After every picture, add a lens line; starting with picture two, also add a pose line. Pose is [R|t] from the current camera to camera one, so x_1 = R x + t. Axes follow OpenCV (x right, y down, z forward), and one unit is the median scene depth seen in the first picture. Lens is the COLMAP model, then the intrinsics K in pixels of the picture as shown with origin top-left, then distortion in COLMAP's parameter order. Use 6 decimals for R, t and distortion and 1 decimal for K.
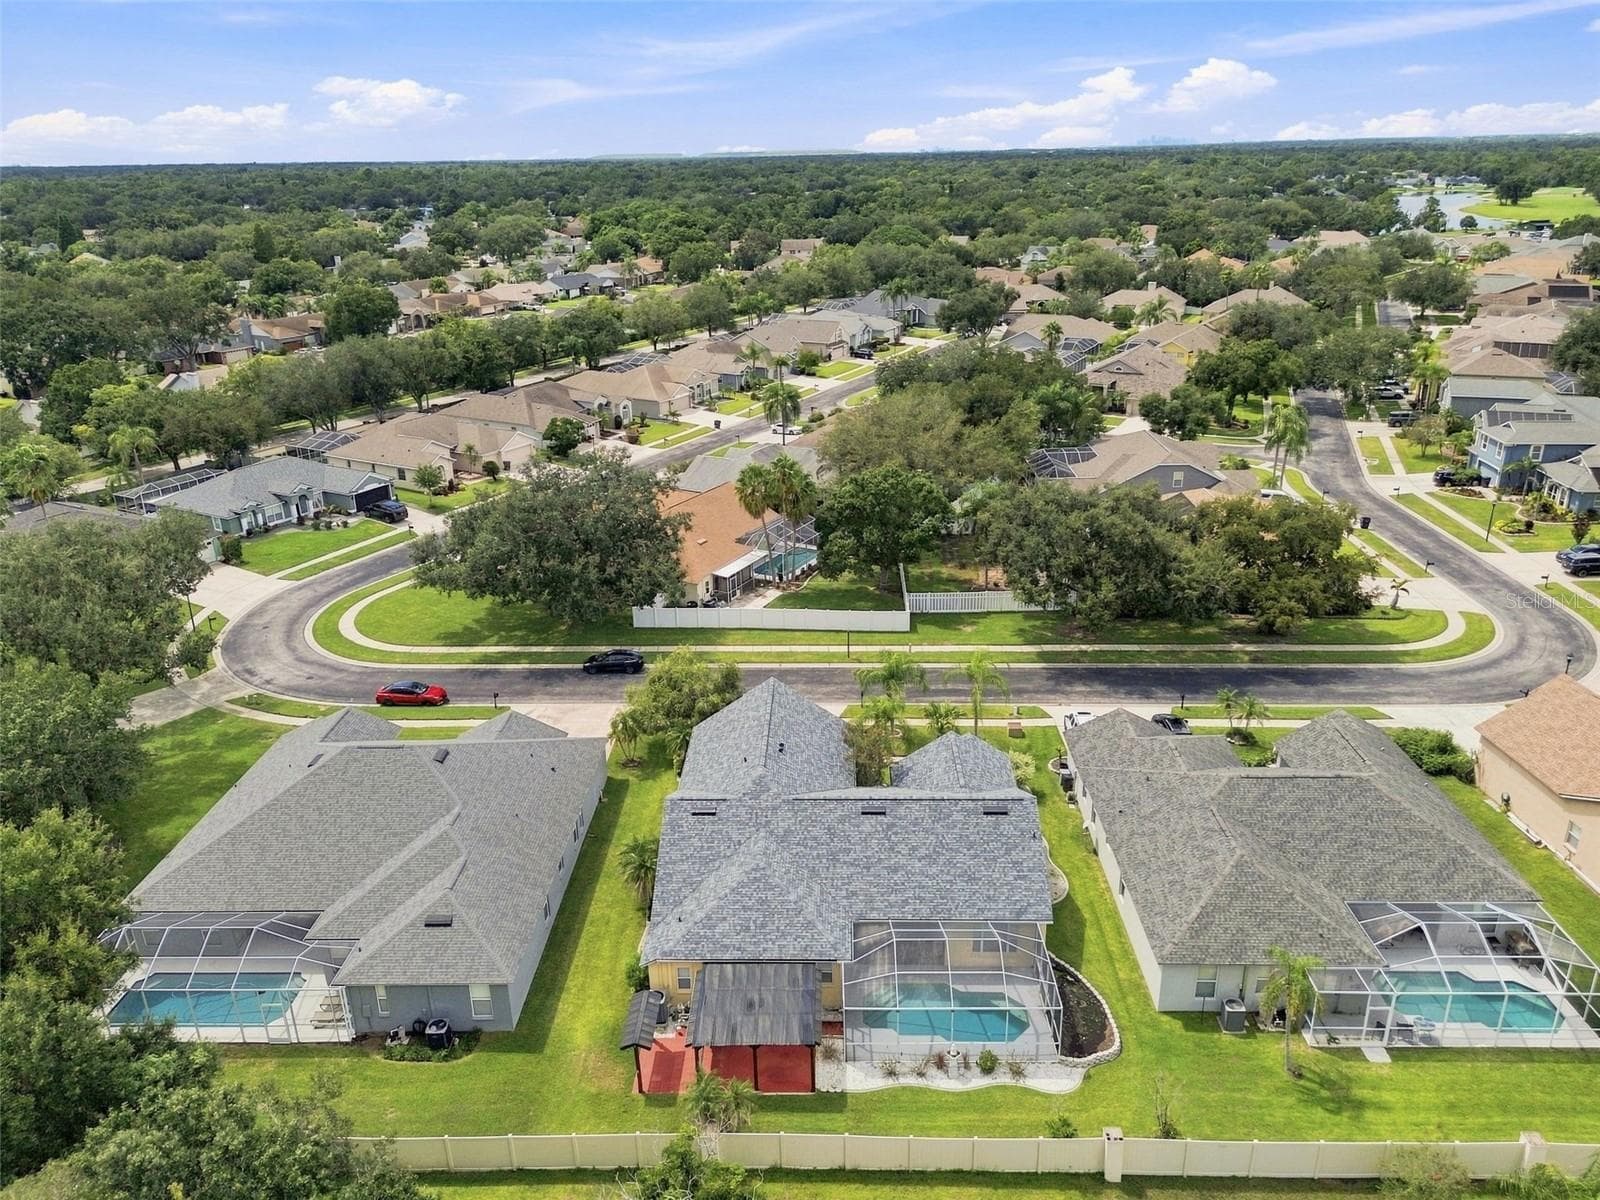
lens RADIAL K [[1138.6, 0, 795.6], [0, 1138.6, 589.7], [0, 0, 1]] dist [0.061158, -0.056437]
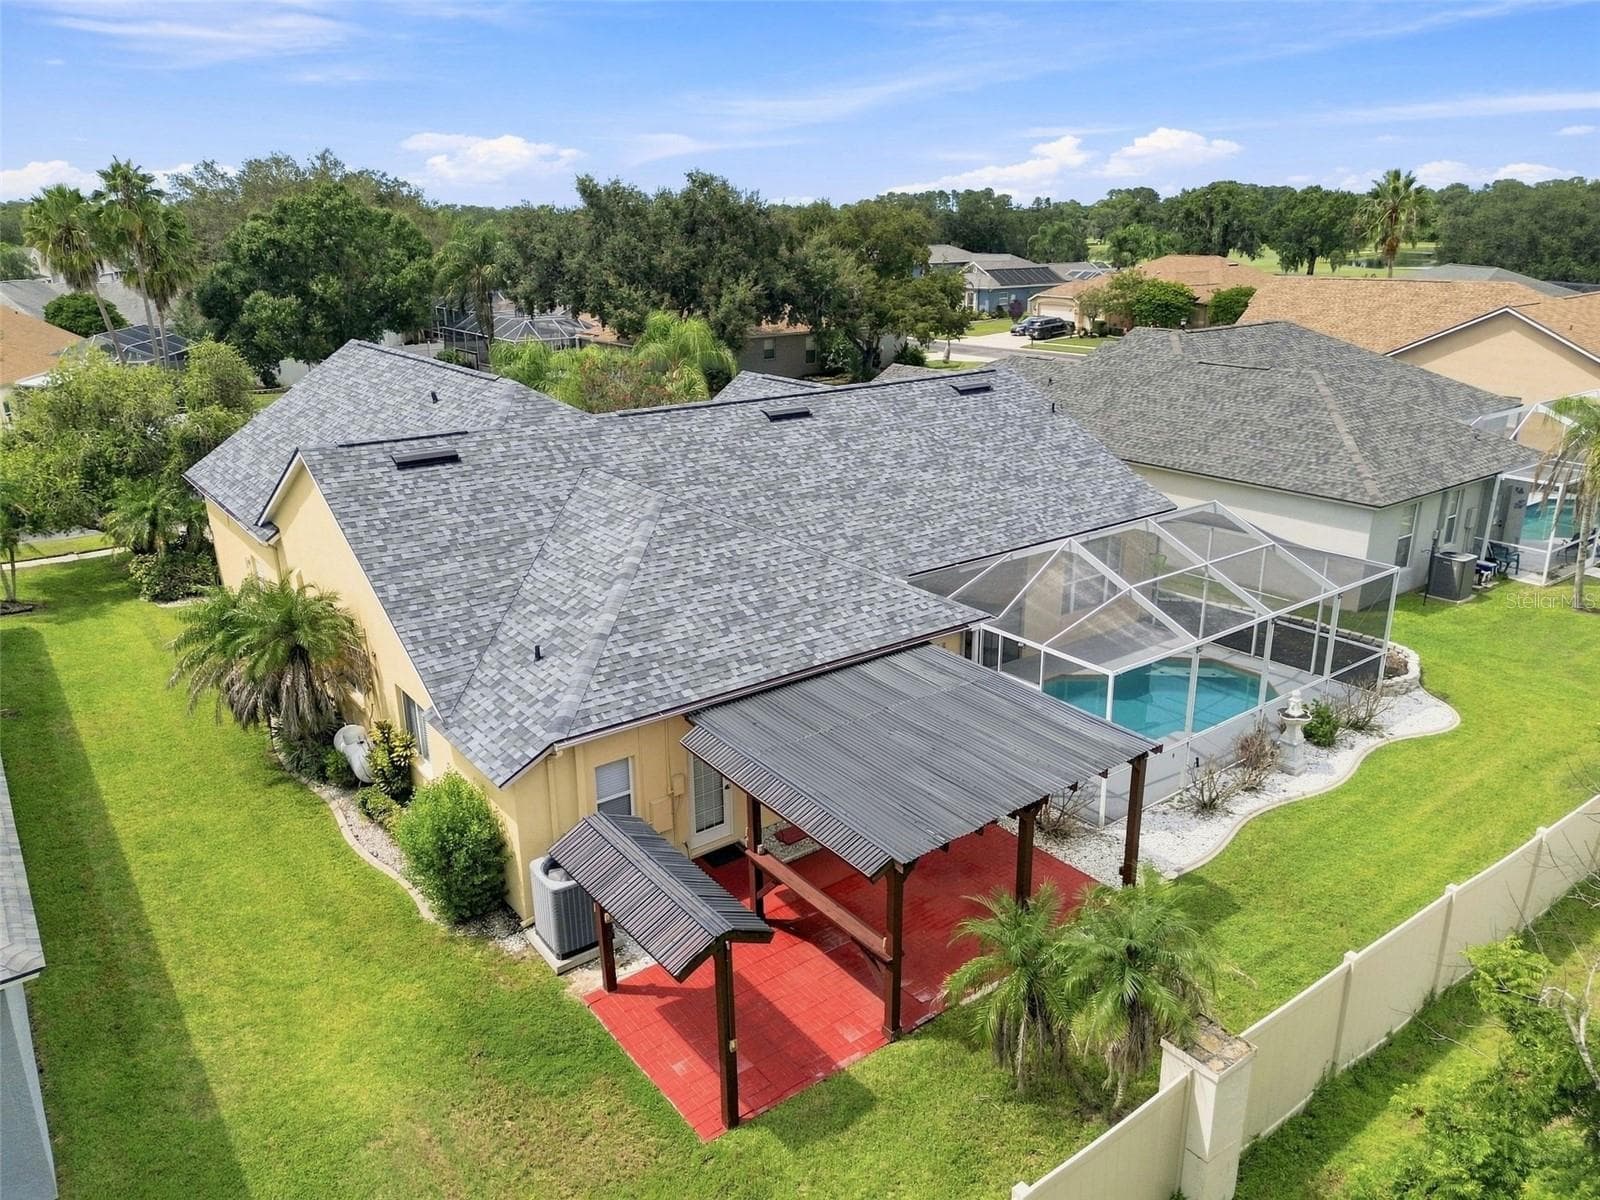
lens RADIAL K [[1138.6, 0, 800.6], [0, 1138.6, 604.6], [0, 0, 1]] dist [0.061158, -0.056437]
pose [[0.780484, -0.185407, 0.597050, -0.144106], [0.215734, 0.976223, 0.021139, 0.171282], [-0.586774, 0.112306, 0.801925, 0.413456]]
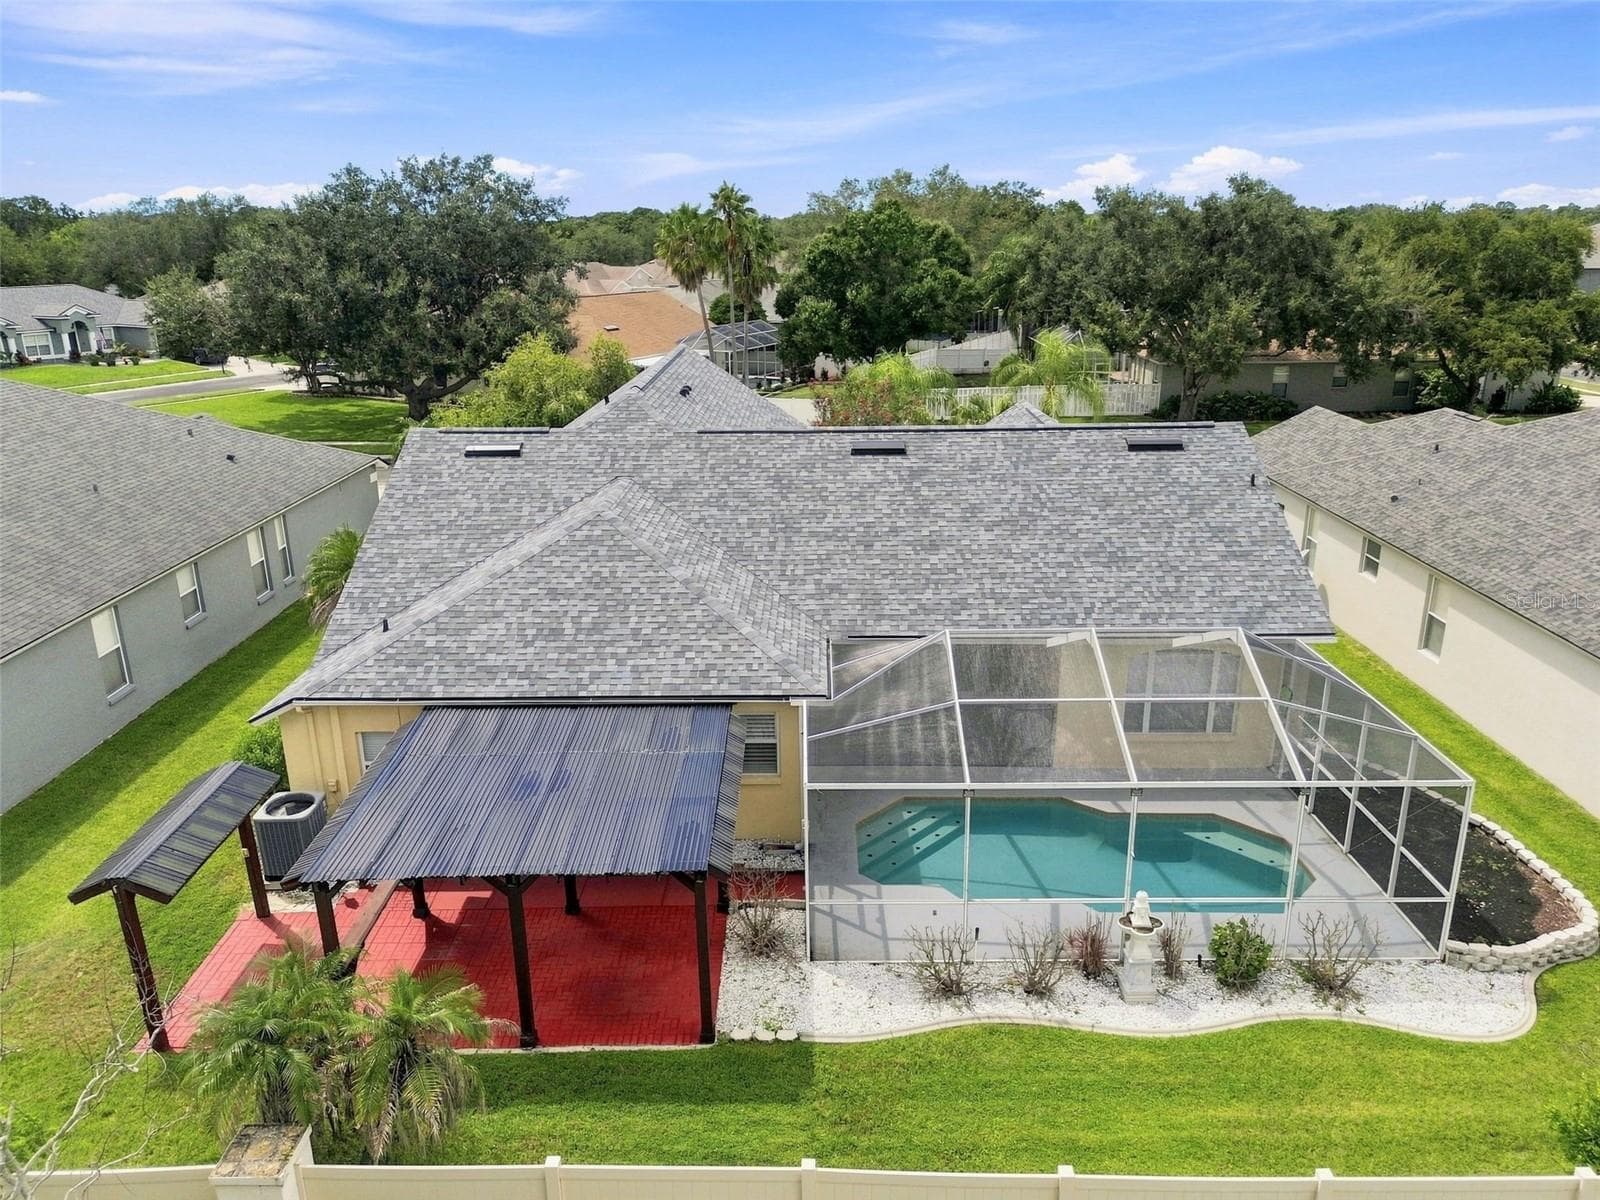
lens RADIAL K [[1138.6, 0, 796.4], [0, 1138.6, 593.2], [0, 0, 1]] dist [0.061158, -0.056437]
pose [[0.999722, 0.006467, 0.022671, 0.017435], [-0.005198, 0.998440, -0.055595, 0.179868], [-0.022995, 0.055462, 0.998196, 0.367591]]
